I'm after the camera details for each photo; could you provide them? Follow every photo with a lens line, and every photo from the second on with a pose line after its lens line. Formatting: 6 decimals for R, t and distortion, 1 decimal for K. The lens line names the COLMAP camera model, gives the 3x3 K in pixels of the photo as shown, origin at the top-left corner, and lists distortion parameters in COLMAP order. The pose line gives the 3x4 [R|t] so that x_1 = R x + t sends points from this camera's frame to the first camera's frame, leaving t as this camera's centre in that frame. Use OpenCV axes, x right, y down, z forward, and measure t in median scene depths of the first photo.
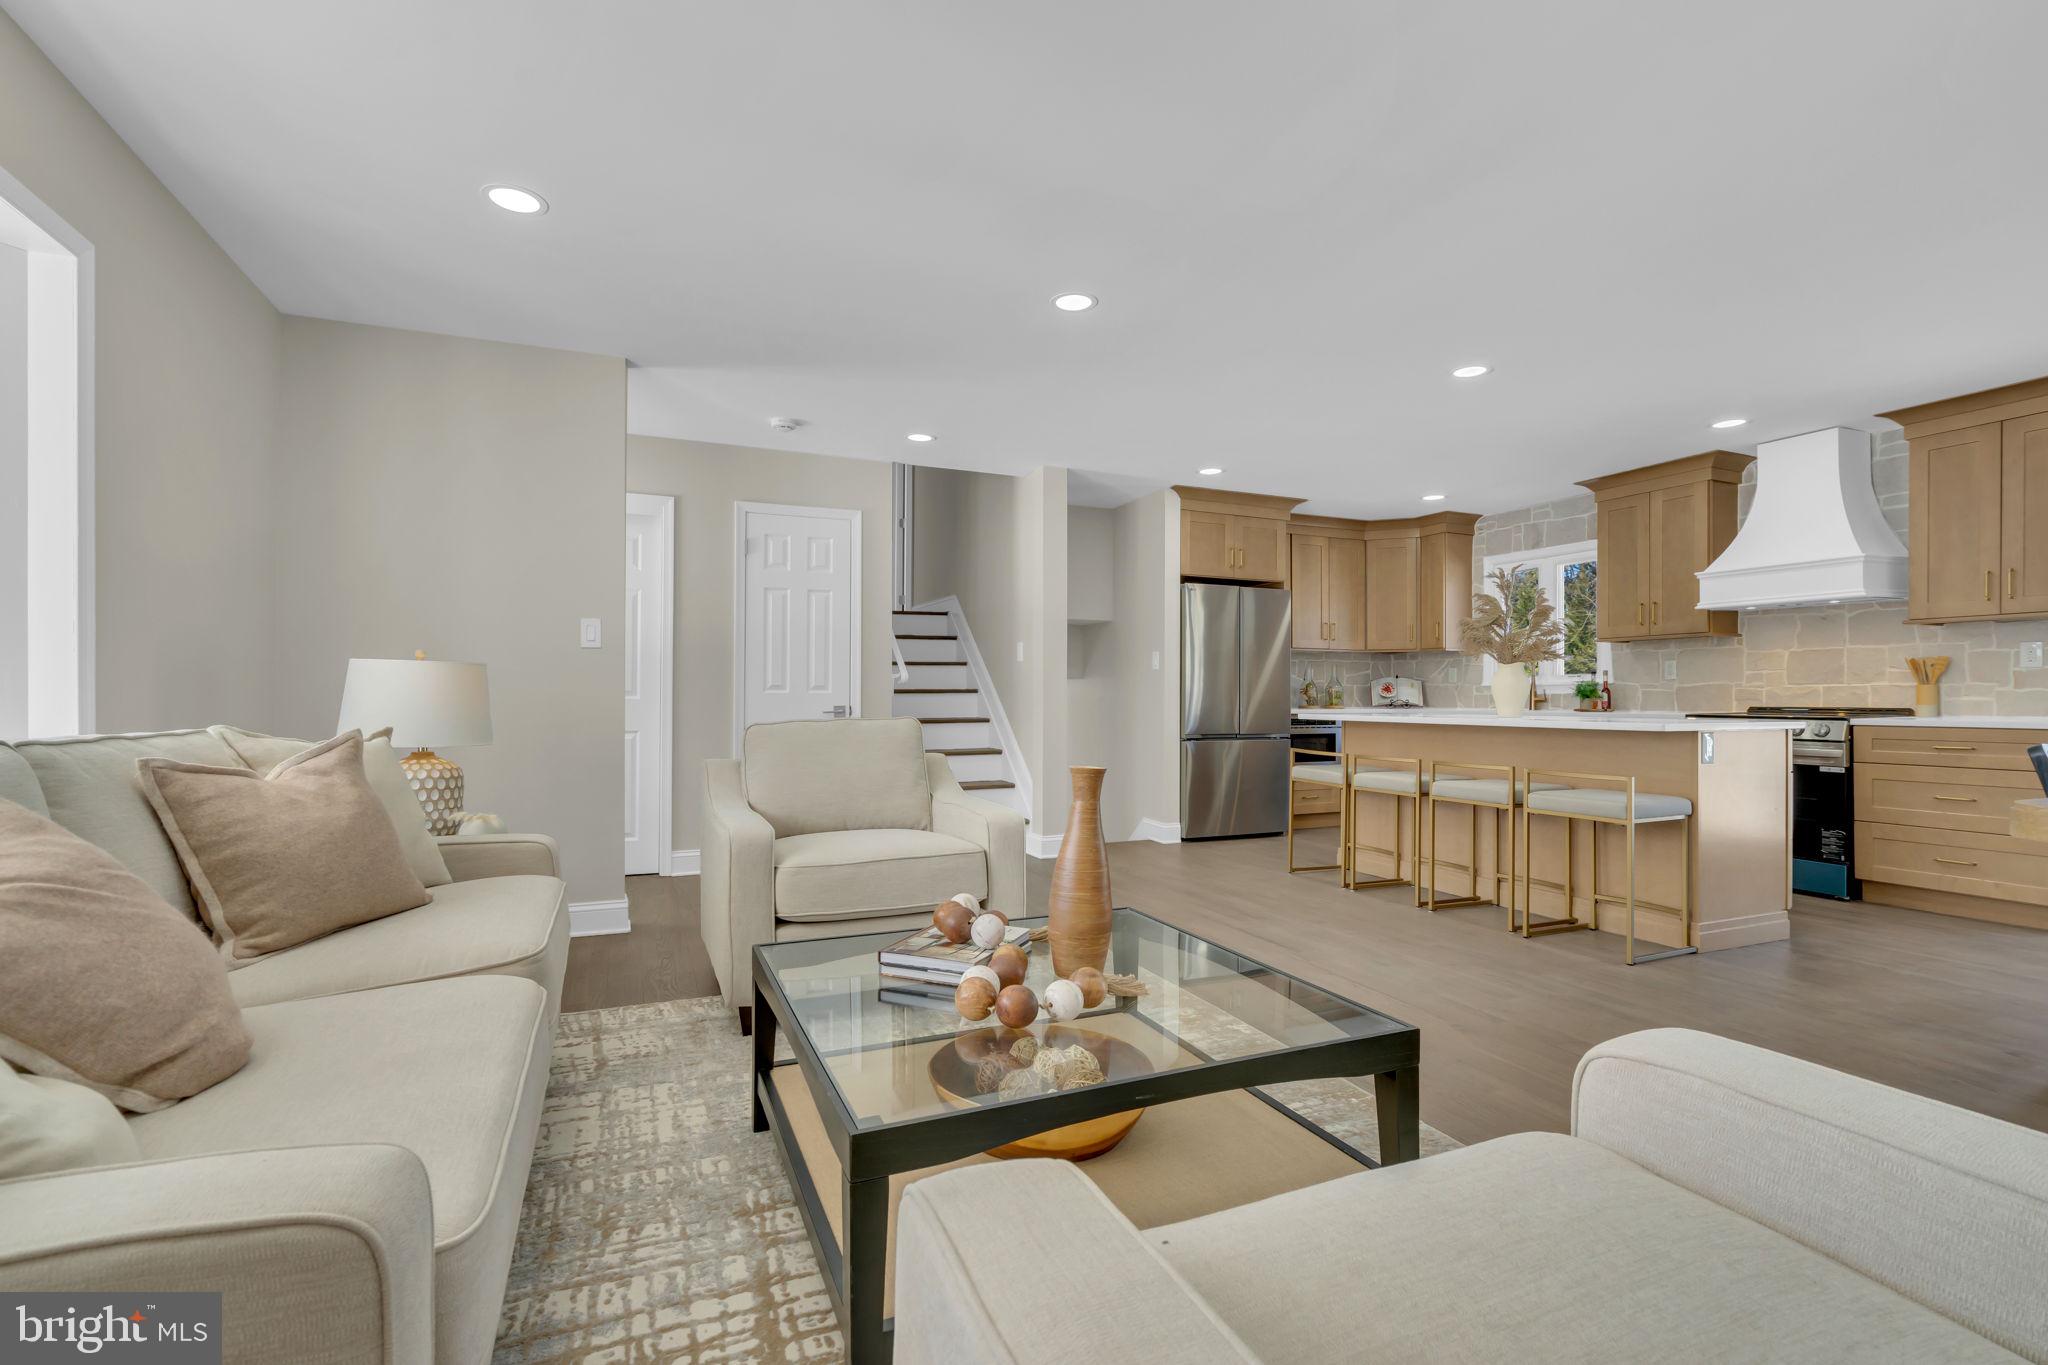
lens RADIAL K [[920.0, 0, 1016.0], [0, 920.0, 688.9], [0, 0, 1]] dist [-0.003224, 0.001915]
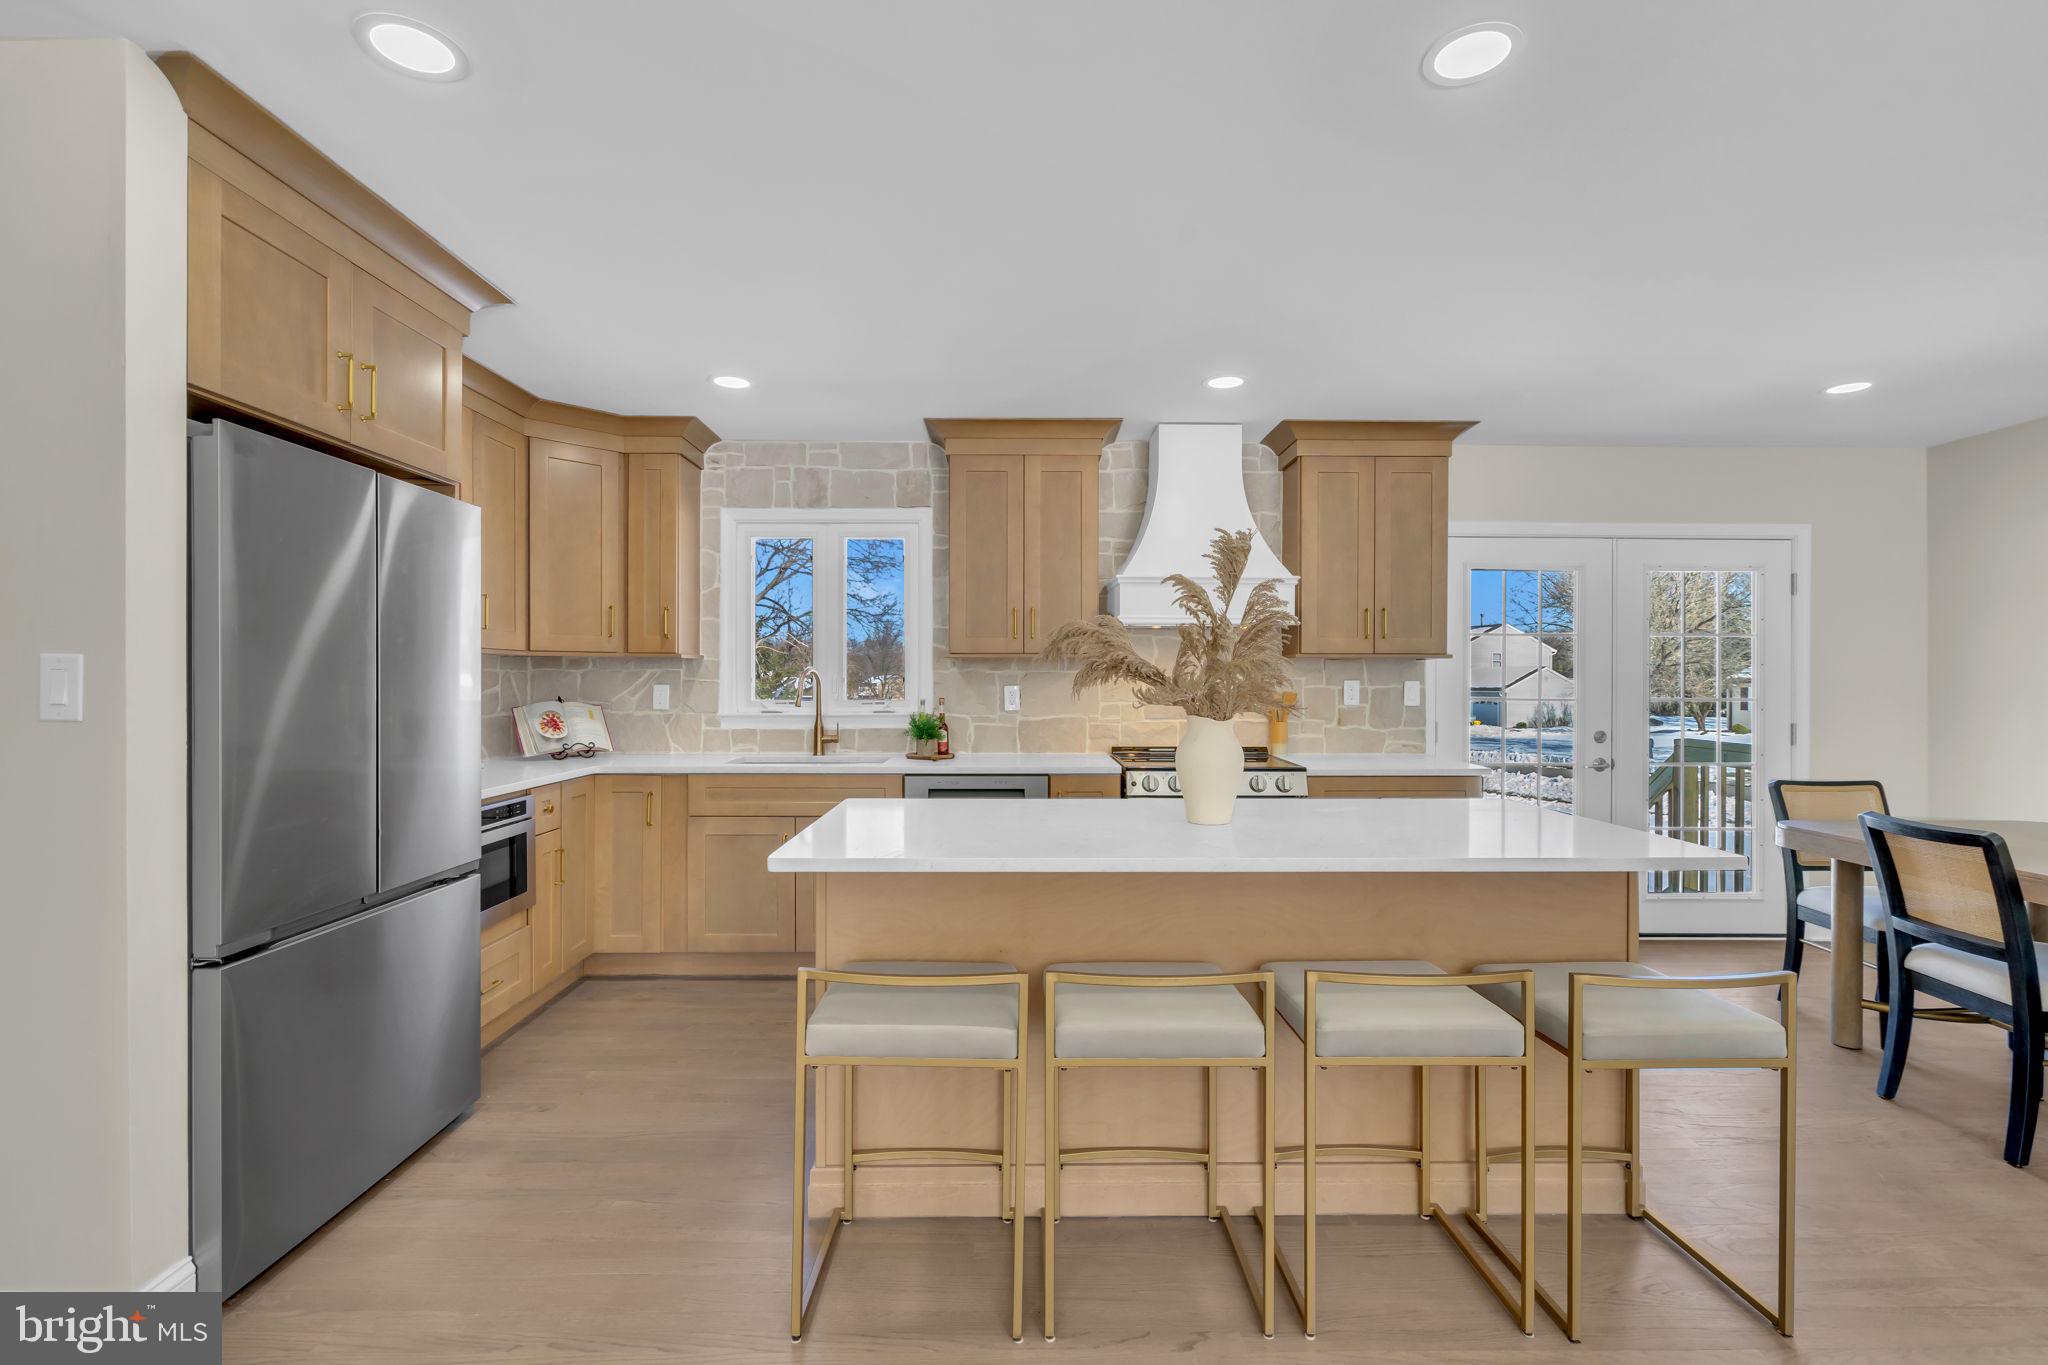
lens RADIAL K [[920.0, 0, 1011.7], [0, 920.0, 681.5], [0, 0, 1]] dist [-0.003224, 0.001915]
pose [[0.383958, -0.004309, 0.923341, 0.012811], [-0.008855, 0.999926, 0.008348, -0.035264], [-0.923308, -0.011381, 0.383891, 0.616328]]
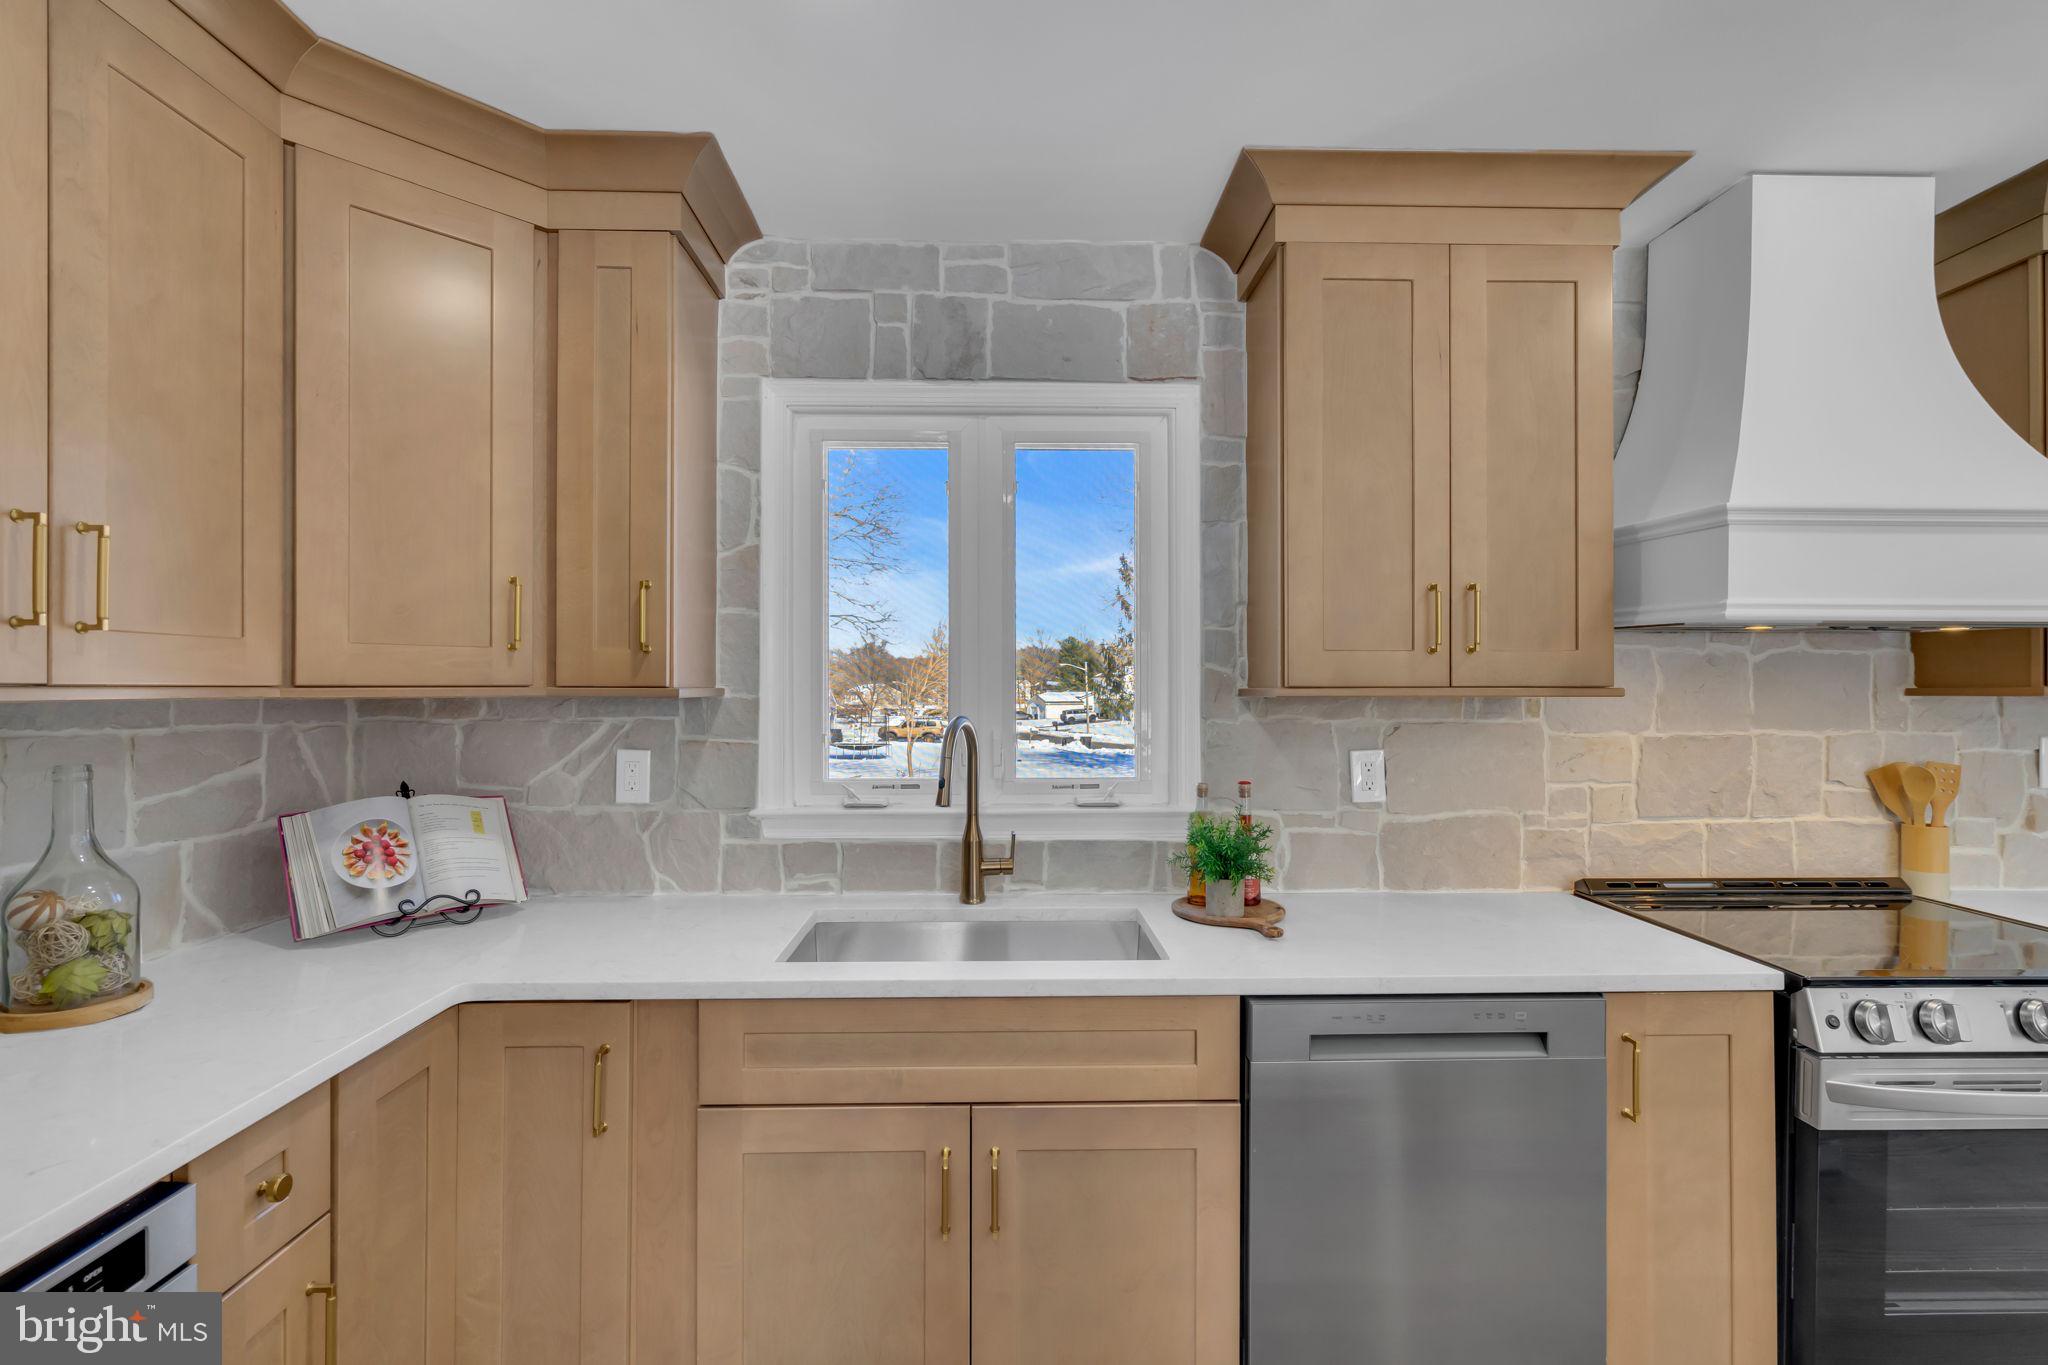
lens RADIAL K [[920.0, 0, 1012.0], [0, 920.0, 683.6], [0, 0, 1]] dist [-0.003224, 0.001915]
pose [[0.366052, 0.001465, 0.930593, 0.279561], [-0.008173, 0.999965, 0.001640, -0.049249], [-0.930559, -0.008206, 0.366051, 0.866079]]
